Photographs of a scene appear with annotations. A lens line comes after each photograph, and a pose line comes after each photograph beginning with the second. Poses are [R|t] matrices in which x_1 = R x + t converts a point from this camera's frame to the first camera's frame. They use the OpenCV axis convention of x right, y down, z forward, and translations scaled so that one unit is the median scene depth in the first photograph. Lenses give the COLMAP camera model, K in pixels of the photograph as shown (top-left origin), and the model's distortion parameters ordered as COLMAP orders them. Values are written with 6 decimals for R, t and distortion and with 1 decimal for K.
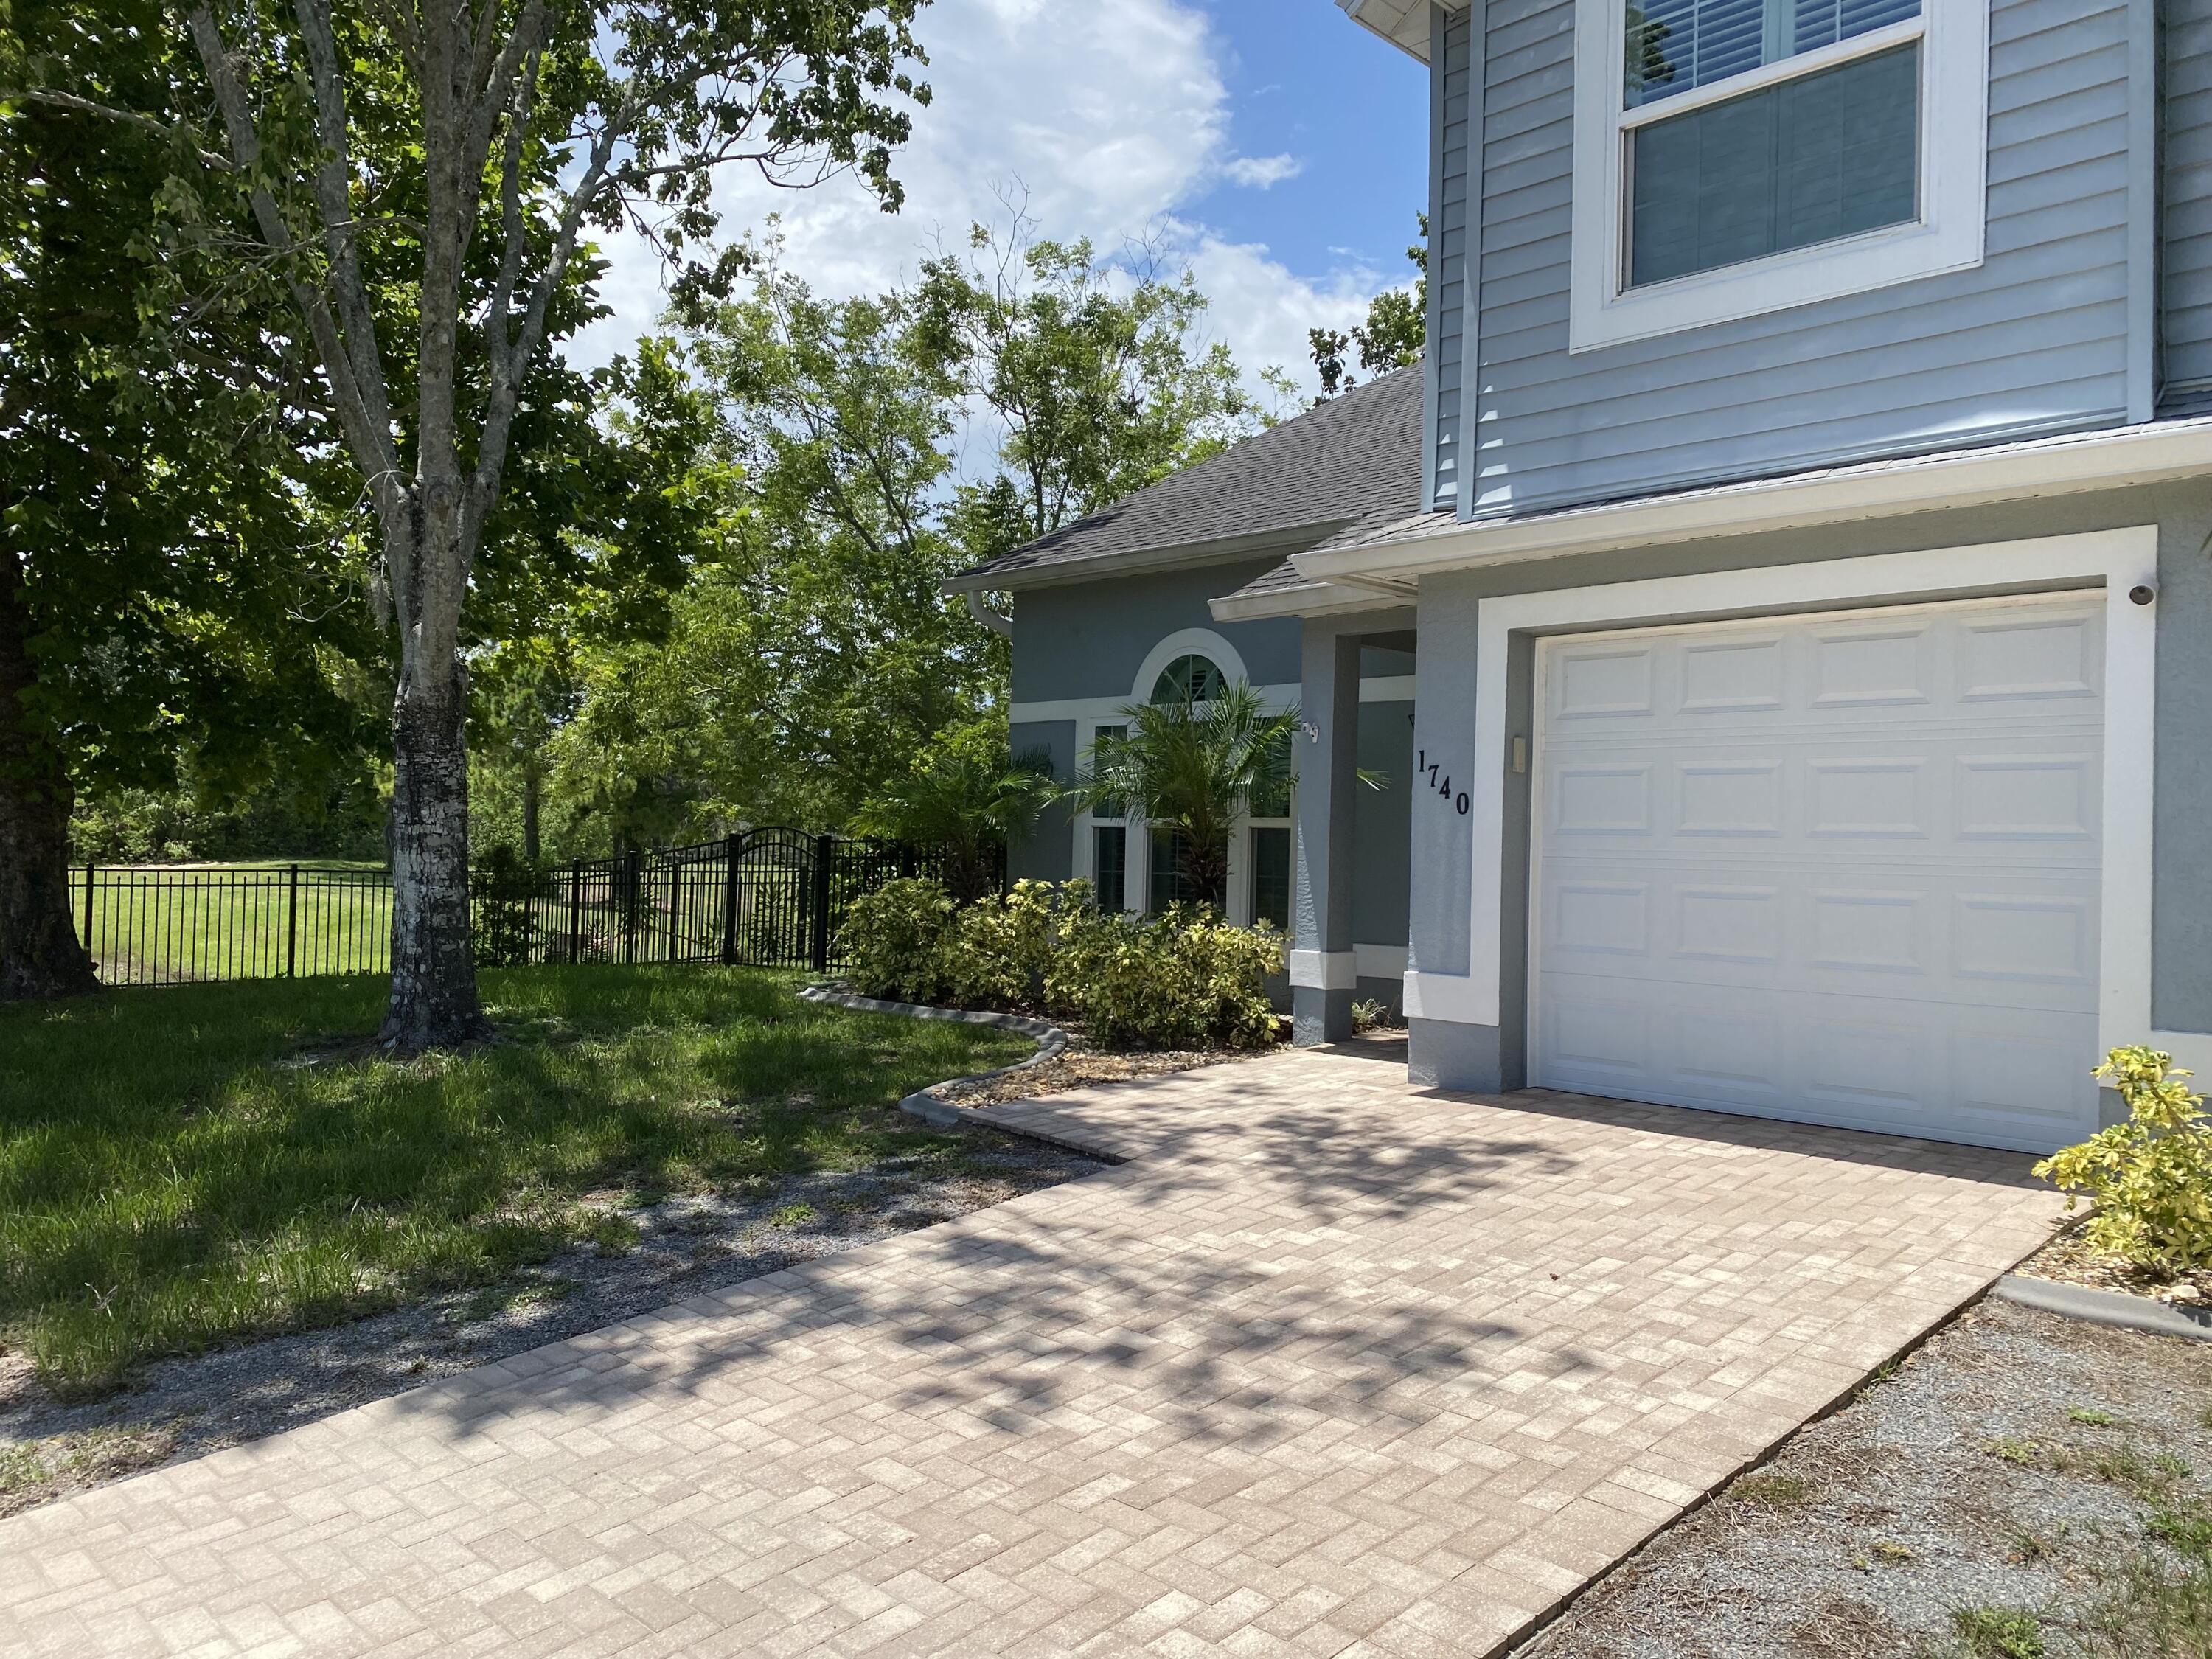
lens RADIAL K [[1681.7, 0, 1097.8], [0, 1681.7, 859.2], [0, 0, 1]] dist [0.005512, 0.000971]
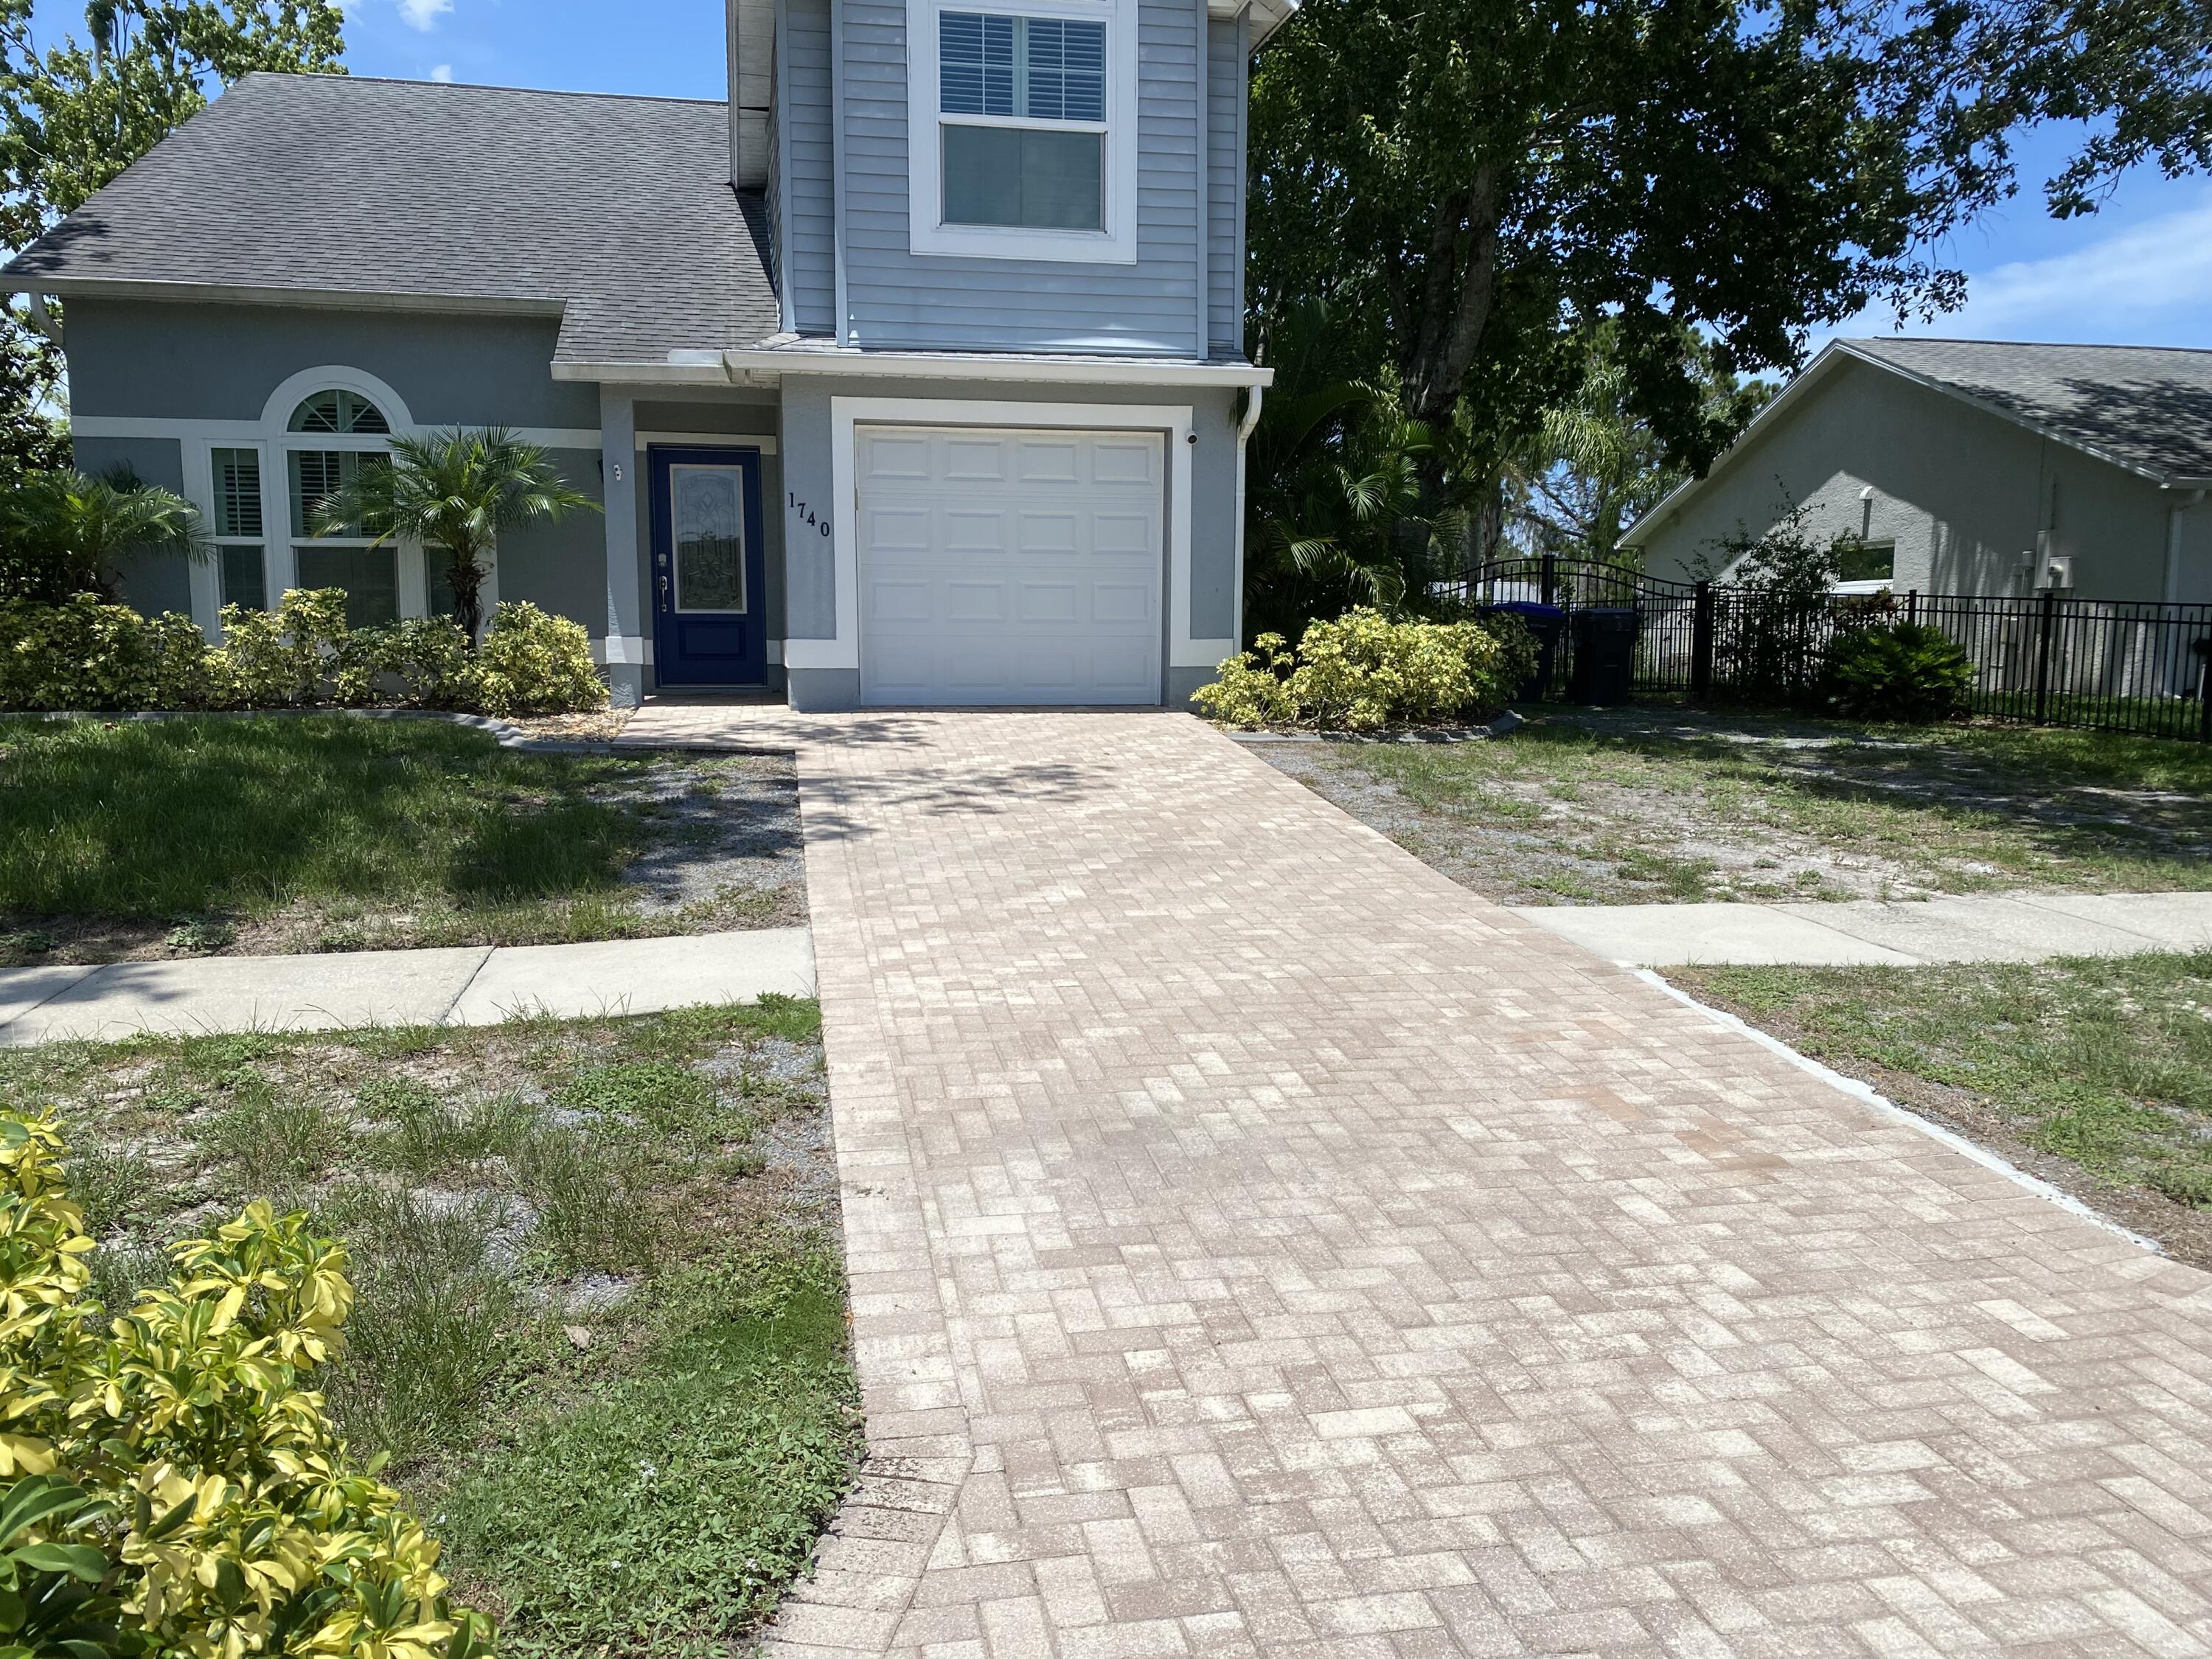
lens RADIAL K [[1622.4, 0, 1106.0], [0, 1622.4, 829.5], [0, 0, 1]] dist [0.037108, -0.002826]
pose [[0.569794, -0.115725, 0.813599, -0.983894], [0.013409, 0.991213, 0.131598, 0.053020], [-0.821678, -0.064074, 0.566339, -0.105255]]
